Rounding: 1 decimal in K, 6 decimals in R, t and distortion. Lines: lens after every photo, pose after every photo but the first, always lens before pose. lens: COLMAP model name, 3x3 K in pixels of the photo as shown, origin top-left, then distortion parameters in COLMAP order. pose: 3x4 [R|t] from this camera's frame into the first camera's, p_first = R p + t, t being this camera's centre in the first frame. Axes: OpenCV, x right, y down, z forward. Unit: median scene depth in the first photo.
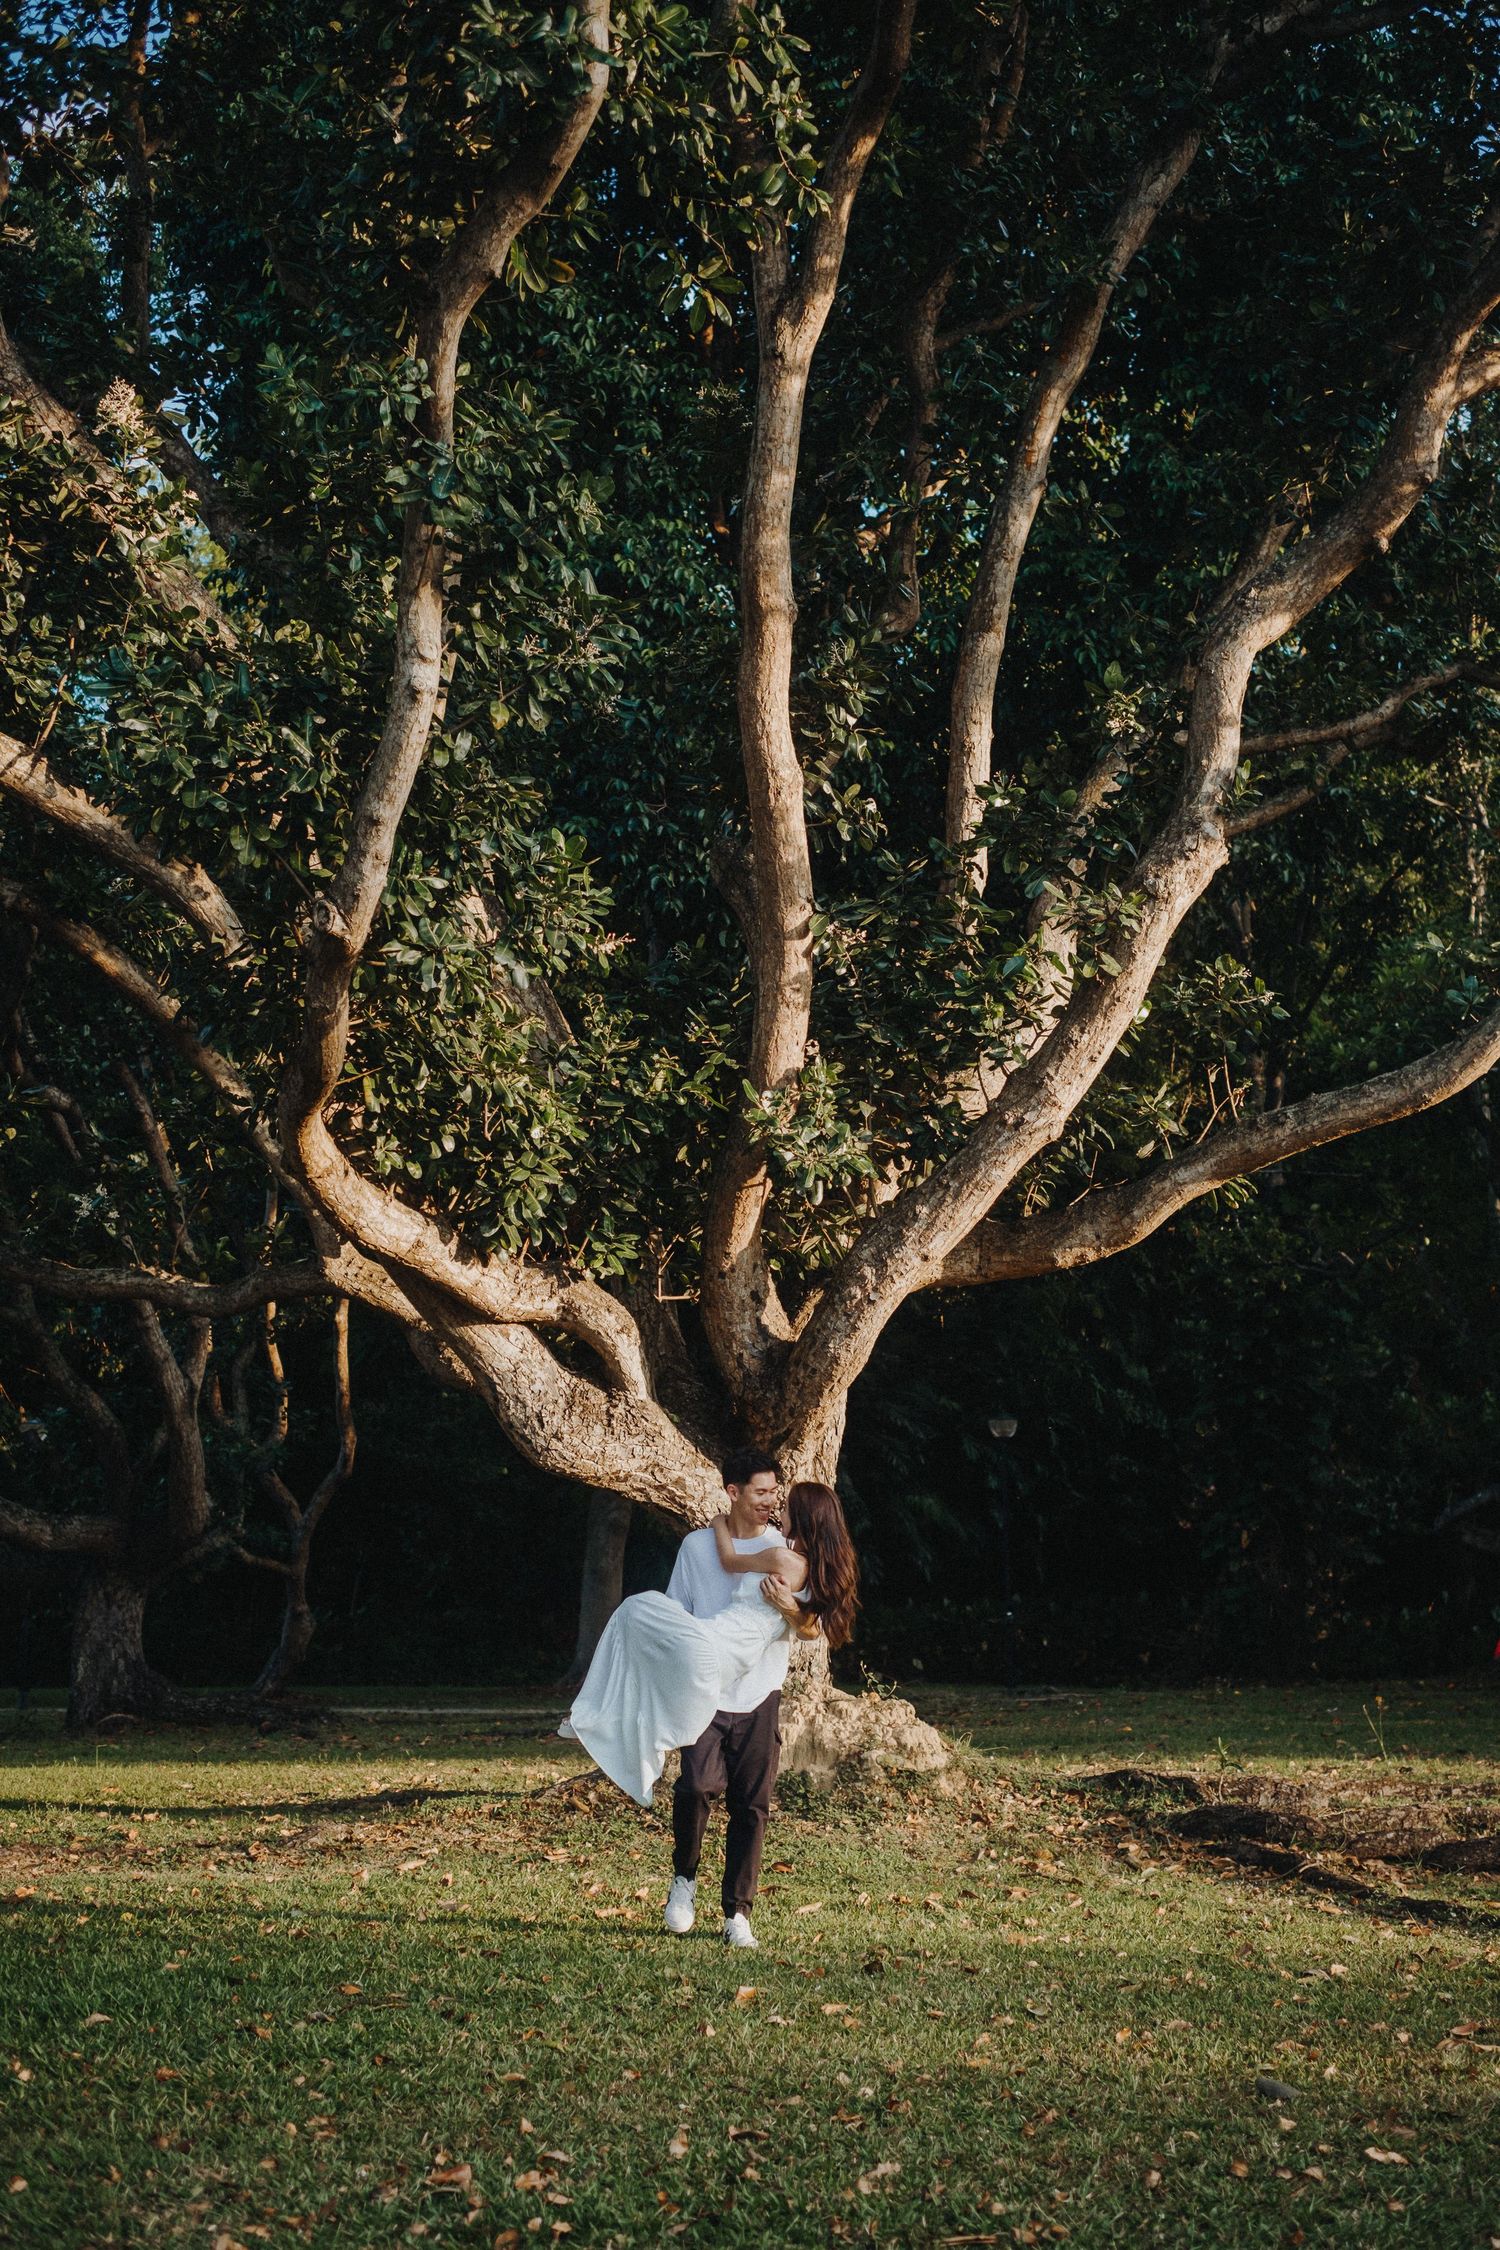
lens RADIAL K [[3190.4, 0, 748.1], [0, 3190.4, 1119.6], [0, 0, 1]] dist [-0.008812, 0.000000]
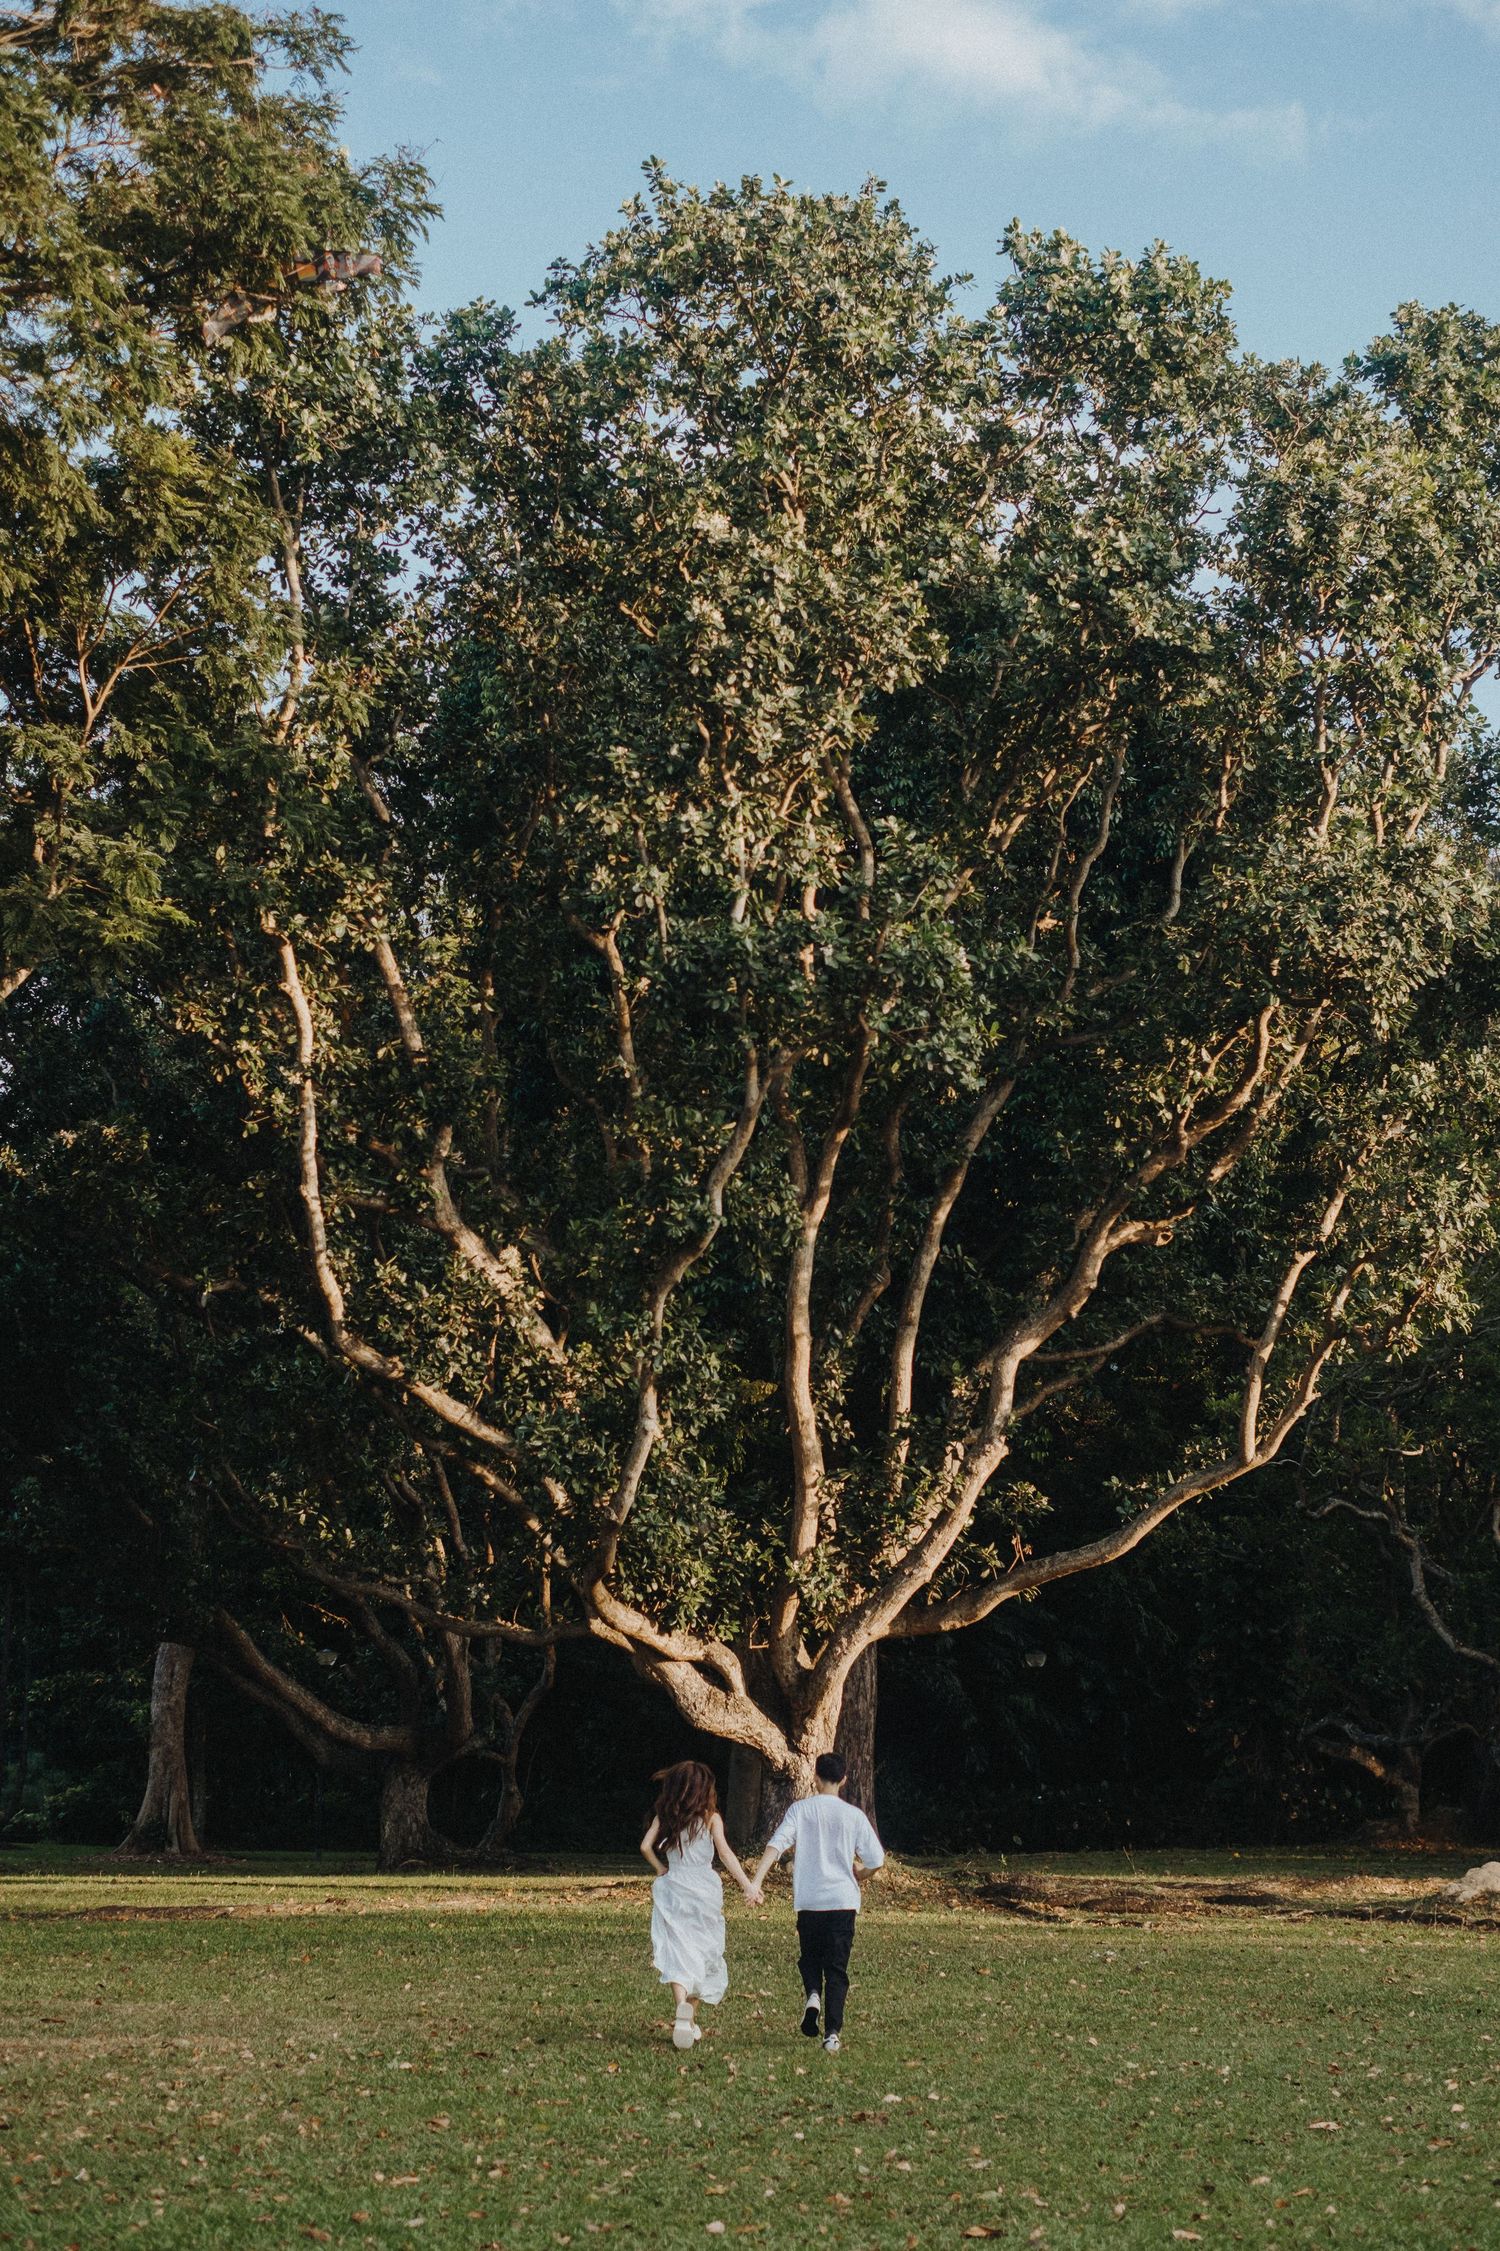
lens RADIAL K [[3542.5, 0, 758.7], [0, 3542.5, 1114.0], [0, 0, 1]] dist [-0.010176, 0.000000]
pose [[0.998898, -0.000903, -0.046920, 0.093053], [-0.000807, 0.999336, -0.036416, -0.223701], [0.046921, 0.036414, 0.998235, -1.441400]]
